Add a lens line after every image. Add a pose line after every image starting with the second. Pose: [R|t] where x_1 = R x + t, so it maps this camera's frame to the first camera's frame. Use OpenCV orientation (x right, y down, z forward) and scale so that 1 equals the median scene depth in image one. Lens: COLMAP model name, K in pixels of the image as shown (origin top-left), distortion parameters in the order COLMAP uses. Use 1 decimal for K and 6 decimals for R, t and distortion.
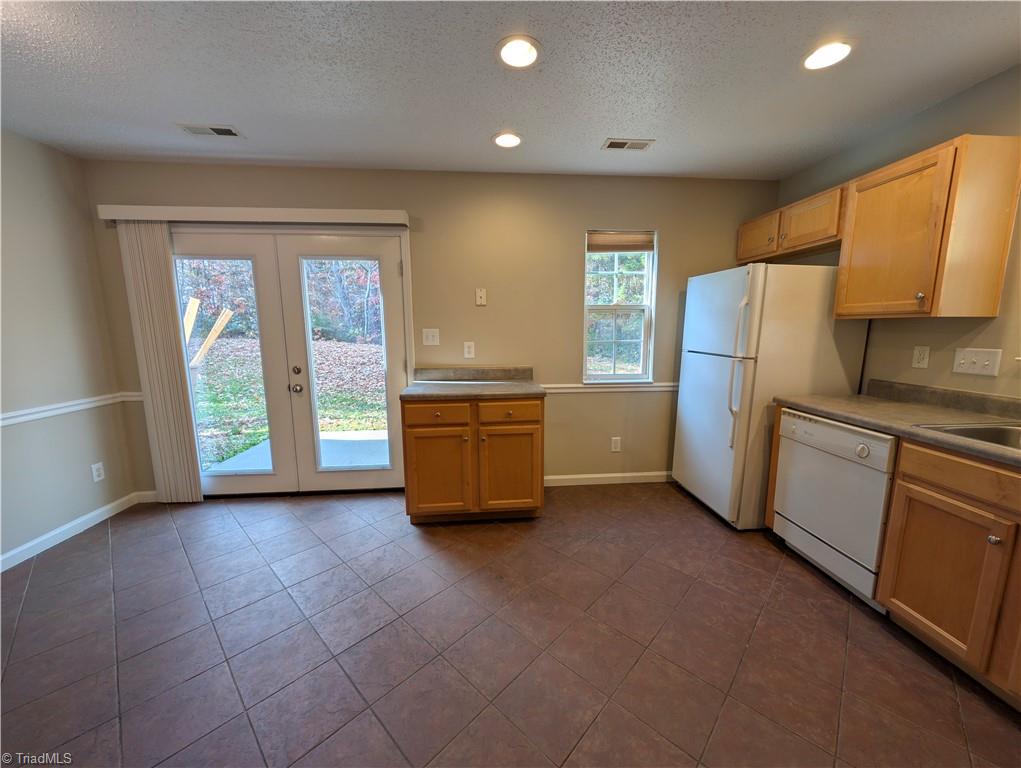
lens RADIAL K [[383.4, 0, 513.6], [0, 383.4, 385.5], [0, 0, 1]] dist [0.000239, 0.000040]
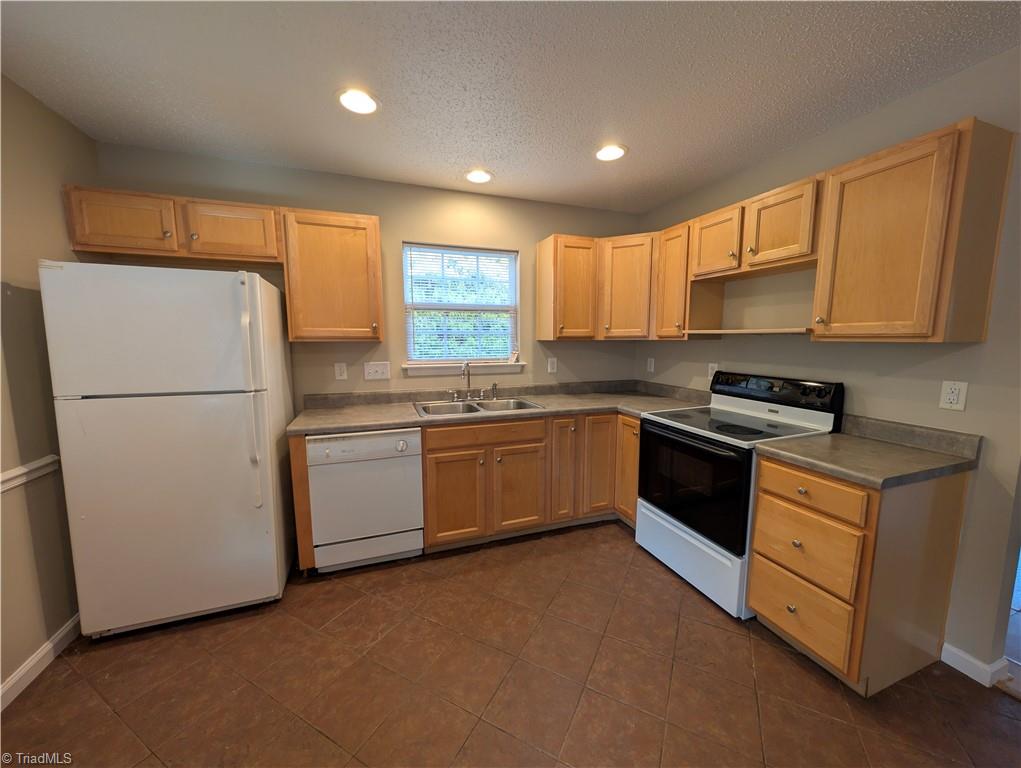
lens RADIAL K [[383.4, 0, 513.6], [0, 383.4, 385.5], [0, 0, 1]] dist [0.000239, 0.000040]
pose [[-0.264351, -0.111371, 0.957974, -0.332242], [0.148777, 0.976710, 0.154604, -0.142602], [-0.952882, 0.183394, -0.241625, 0.779277]]
